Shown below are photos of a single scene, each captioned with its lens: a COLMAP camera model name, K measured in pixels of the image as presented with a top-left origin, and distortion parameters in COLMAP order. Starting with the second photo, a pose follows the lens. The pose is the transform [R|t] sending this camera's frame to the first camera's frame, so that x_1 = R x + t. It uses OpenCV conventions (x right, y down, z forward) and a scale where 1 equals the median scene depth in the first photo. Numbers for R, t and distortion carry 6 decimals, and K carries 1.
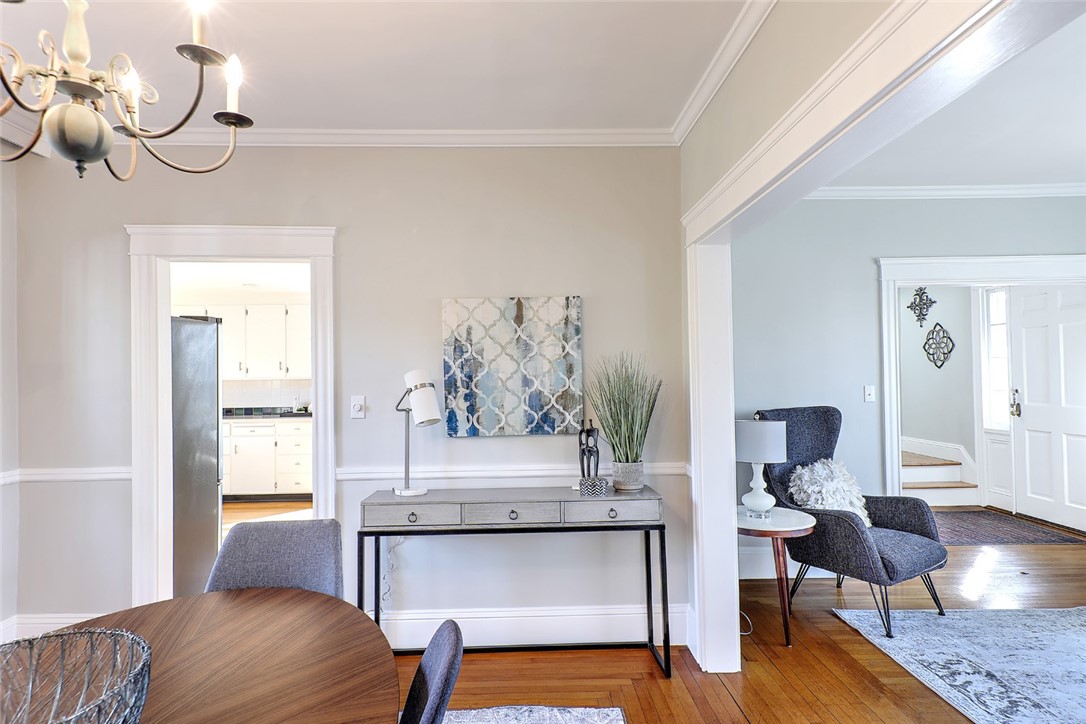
lens RADIAL K [[613.8, 0, 538.6], [0, 613.8, 368.7], [0, 0, 1]] dist [0.019235, 0.000771]
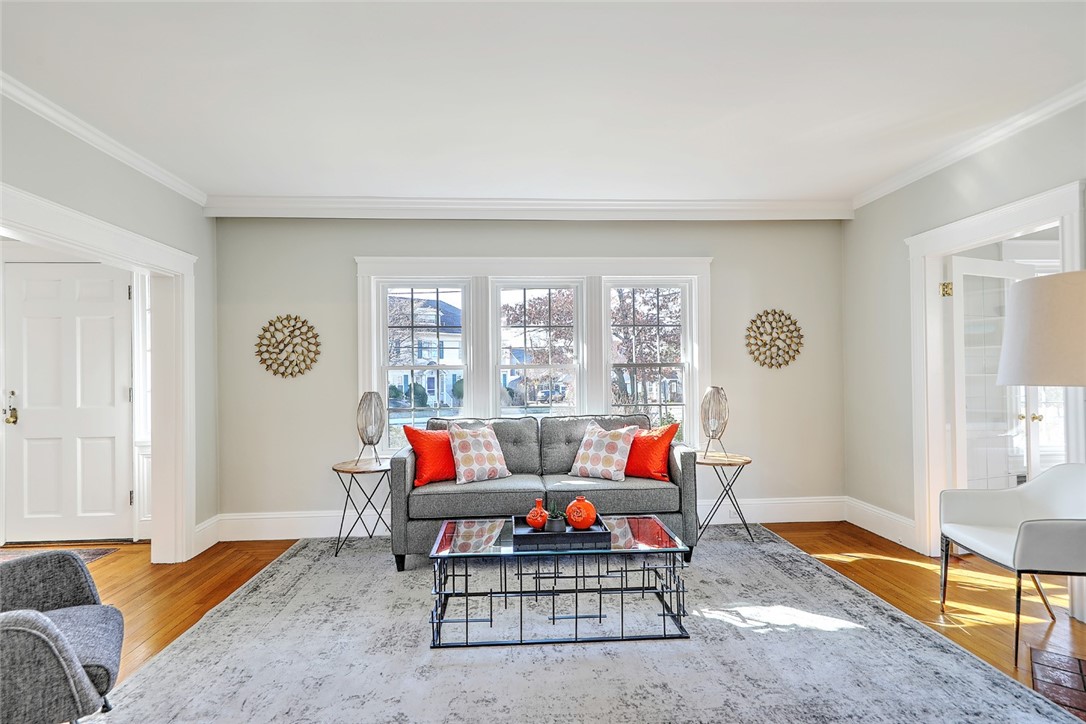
lens RADIAL K [[547.5, 0, 543.5], [0, 547.5, 368.5], [0, 0, 1]] dist [0.001554, 0.000120]
pose [[-0.050747, 0.026607, 0.998357, 0.015408], [-0.000217, 0.999645, -0.026652, 0.041433], [-0.998712, -0.001570, -0.050723, 0.614209]]
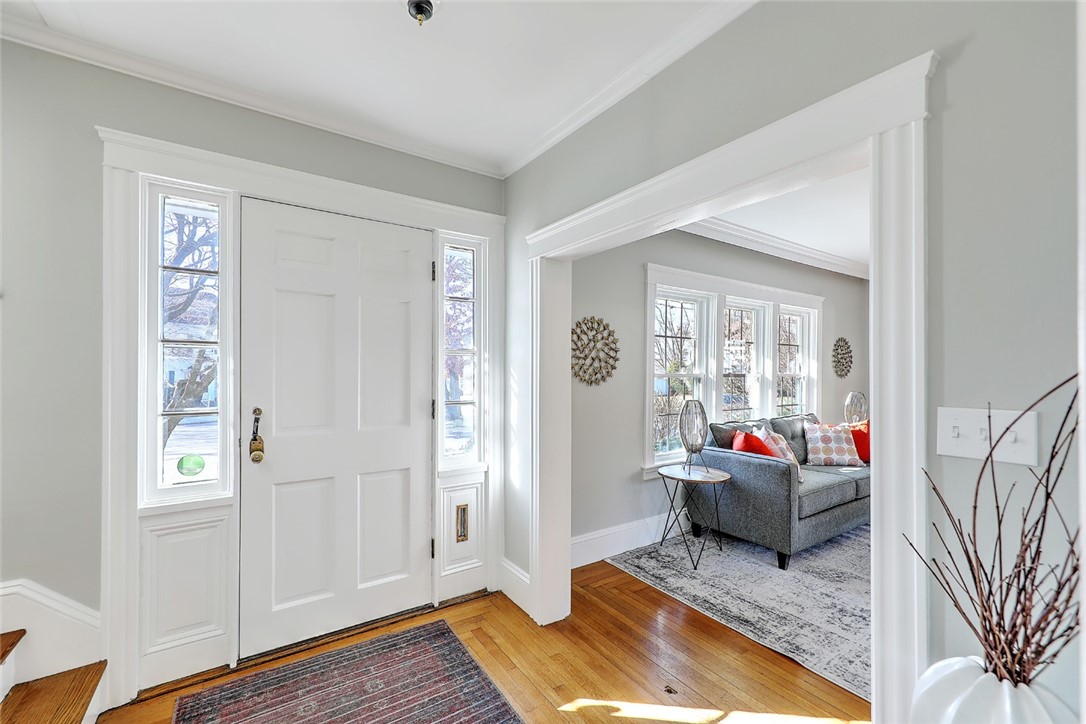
lens RADIAL K [[448.3, 0, 545.2], [0, 448.3, 365.6], [0, 0, 1]] dist [0.000400, 0.000187]
pose [[-0.543542, 0.018371, 0.839181, 0.618689], [-0.008390, 0.999592, -0.027317, 0.010966], [-0.839340, -0.021889, -0.543166, 1.838706]]
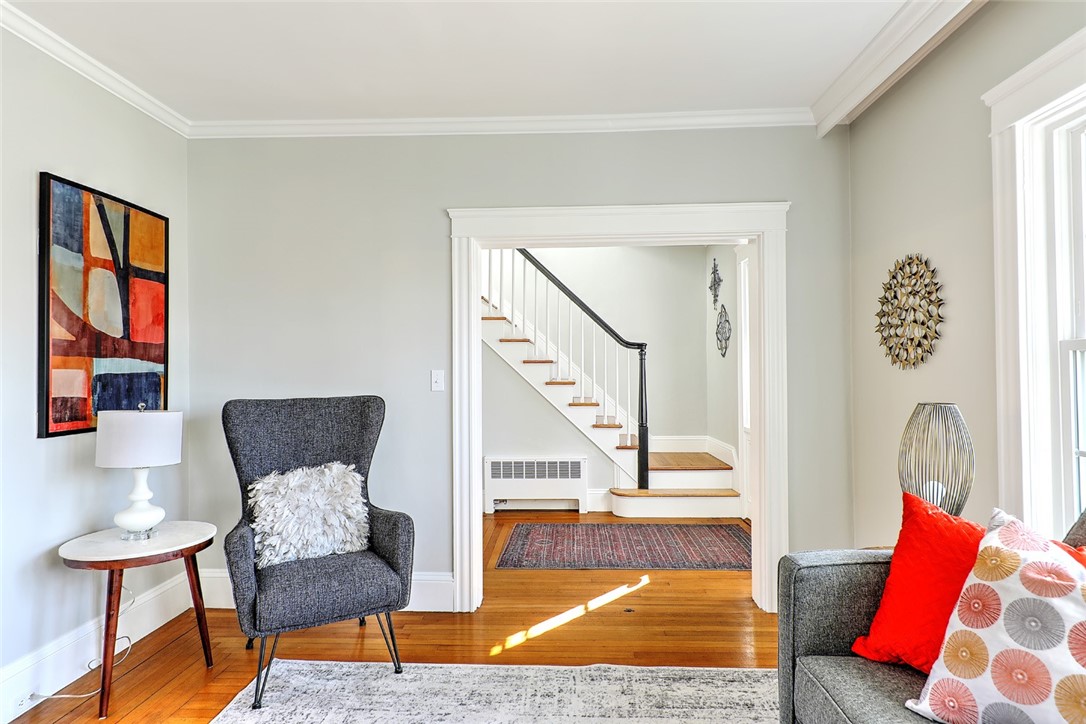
lens RADIAL K [[603.0, 0, 545.0], [0, 603.0, 368.8], [0, 0, 1]] dist [0.002773, 0.001209]
pose [[0.998151, 0.007871, -0.060272, 0.969369], [-0.007507, 0.999952, 0.006260, 0.026312], [0.060319, -0.005796, 0.998162, 0.316135]]
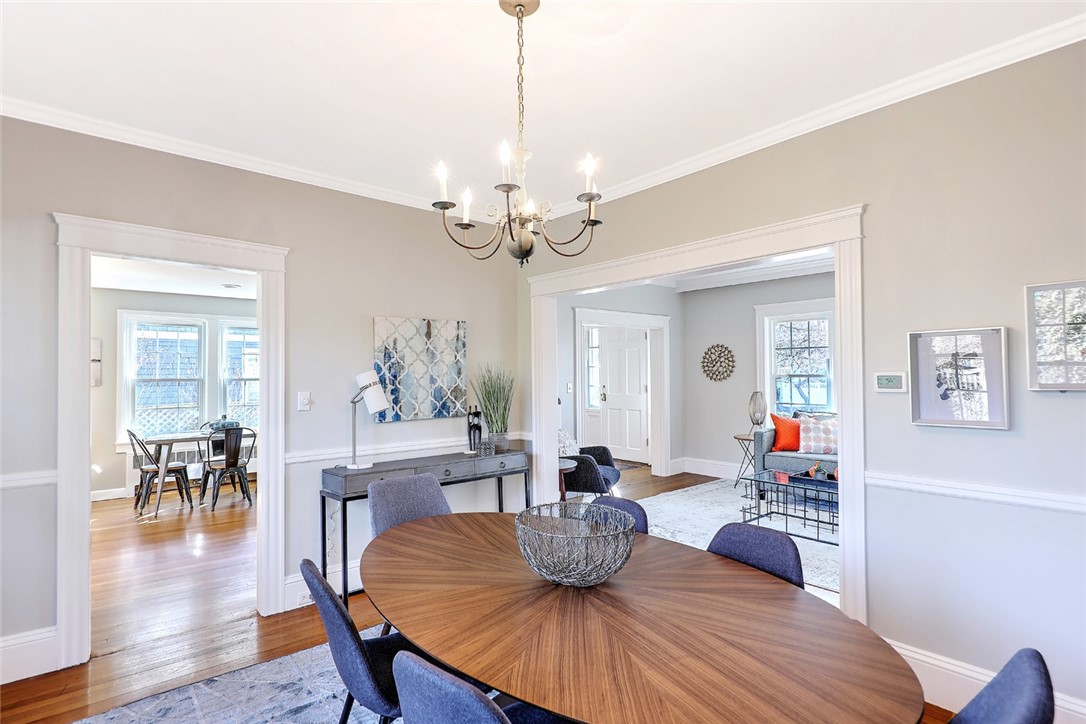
lens RADIAL K [[547.5, 0, 543.5], [0, 547.5, 368.5], [0, 0, 1]] dist [0.001554, 0.000120]
pose [[0.766373, 0.015295, 0.642214, -0.625136], [-0.012028, 0.999883, -0.009460, 0.003676], [-0.642284, -0.000475, 0.766467, -0.113367]]
